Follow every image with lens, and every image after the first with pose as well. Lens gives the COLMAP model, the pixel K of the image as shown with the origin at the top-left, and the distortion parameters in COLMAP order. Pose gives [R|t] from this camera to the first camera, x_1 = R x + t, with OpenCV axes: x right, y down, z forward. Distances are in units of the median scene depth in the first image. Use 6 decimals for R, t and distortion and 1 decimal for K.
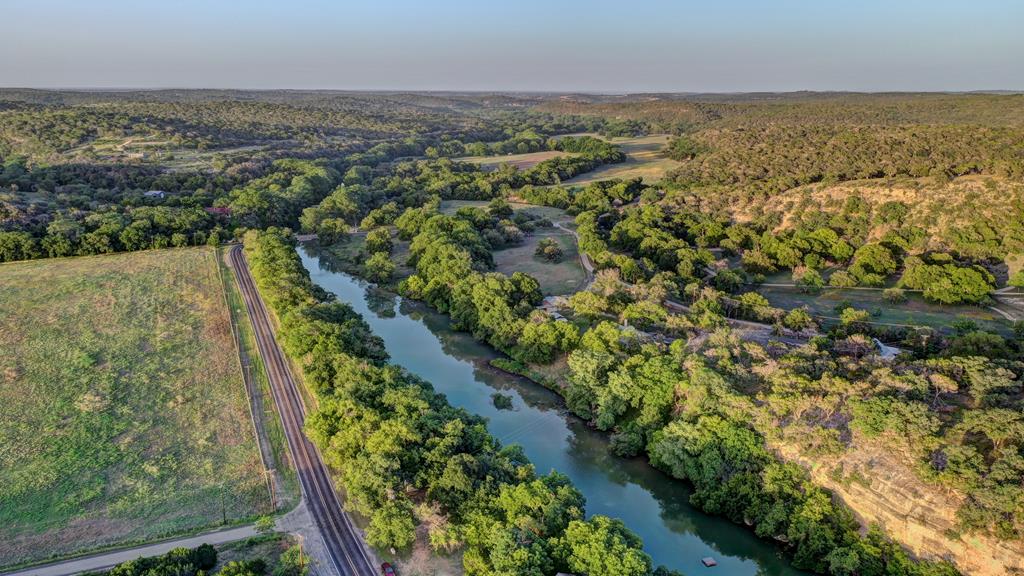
lens RADIAL K [[816.2, 0, 517.4], [0, 816.2, 289.9], [0, 0, 1]] dist [-0.001719, -0.007061]
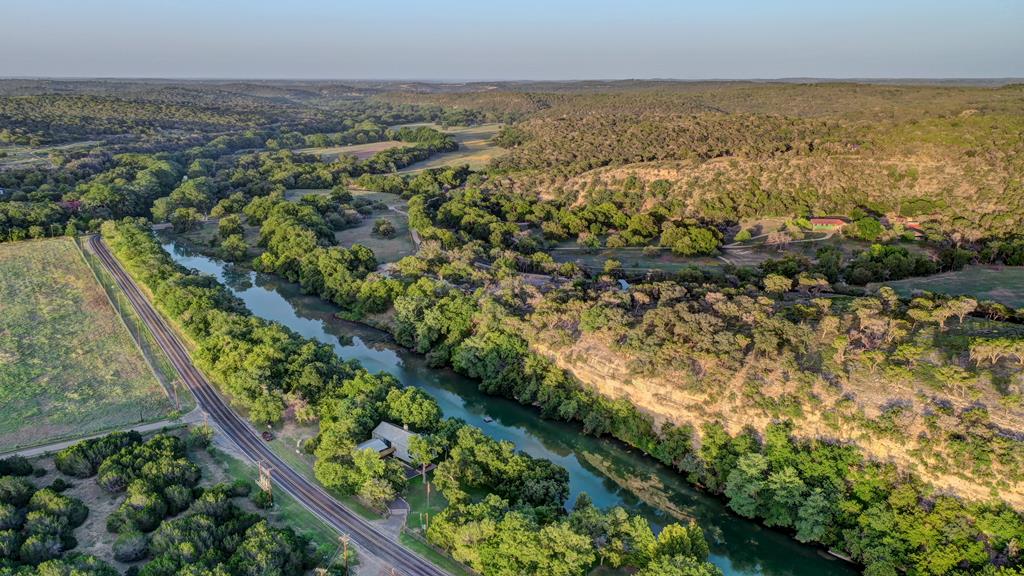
lens RADIAL K [[816.2, 0, 517.4], [0, 816.2, 289.9], [0, 0, 1]] dist [-0.001719, -0.007061]
pose [[0.982391, -0.048492, 0.180437, 0.011139], [0.045823, 0.998770, 0.018931, 0.025342], [-0.181133, -0.010329, 0.983404, -0.182804]]
